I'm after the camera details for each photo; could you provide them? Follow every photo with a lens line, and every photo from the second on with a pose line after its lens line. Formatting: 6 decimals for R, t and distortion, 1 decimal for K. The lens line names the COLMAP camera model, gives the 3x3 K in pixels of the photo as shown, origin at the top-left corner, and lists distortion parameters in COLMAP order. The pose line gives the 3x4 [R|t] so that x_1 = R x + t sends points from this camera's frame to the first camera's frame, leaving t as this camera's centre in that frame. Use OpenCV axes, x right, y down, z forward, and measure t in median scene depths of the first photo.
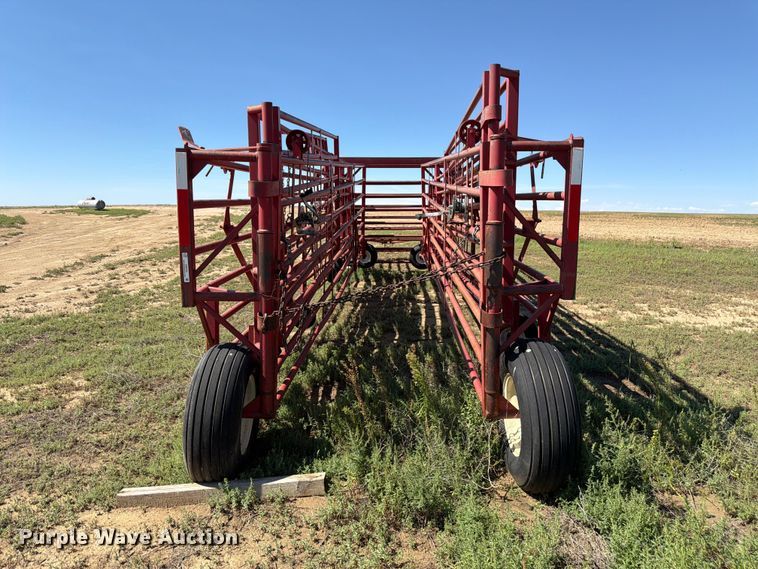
lens RADIAL K [[533.5, 0, 379.0], [0, 533.5, 284.5], [0, 0, 1]] dist [0.079586, -0.002685]
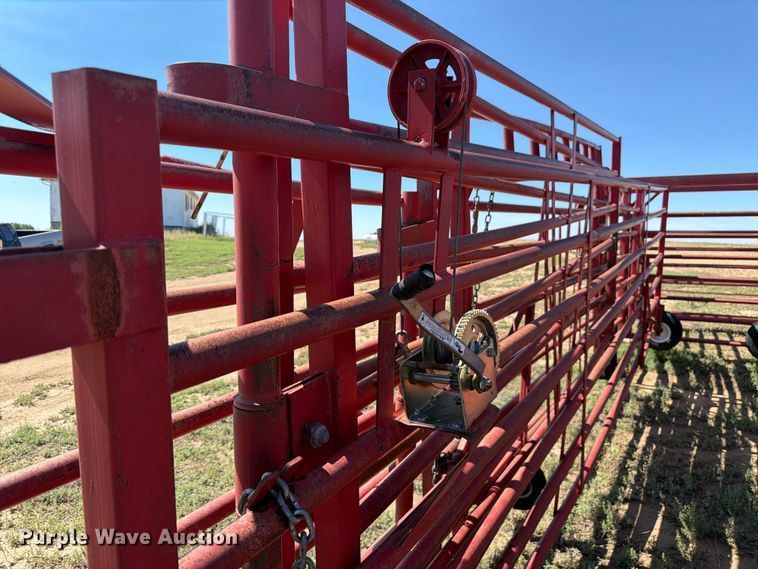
lens RADIAL K [[548.4, 0, 379.0], [0, 548.4, 284.5], [0, 0, 1]] dist [-0.009639, -0.003288]
pose [[0.878606, 0.050775, -0.474840, -0.013895], [-0.077622, 0.996293, -0.037093, -0.058882], [0.471196, 0.069448, 0.879290, 0.280662]]
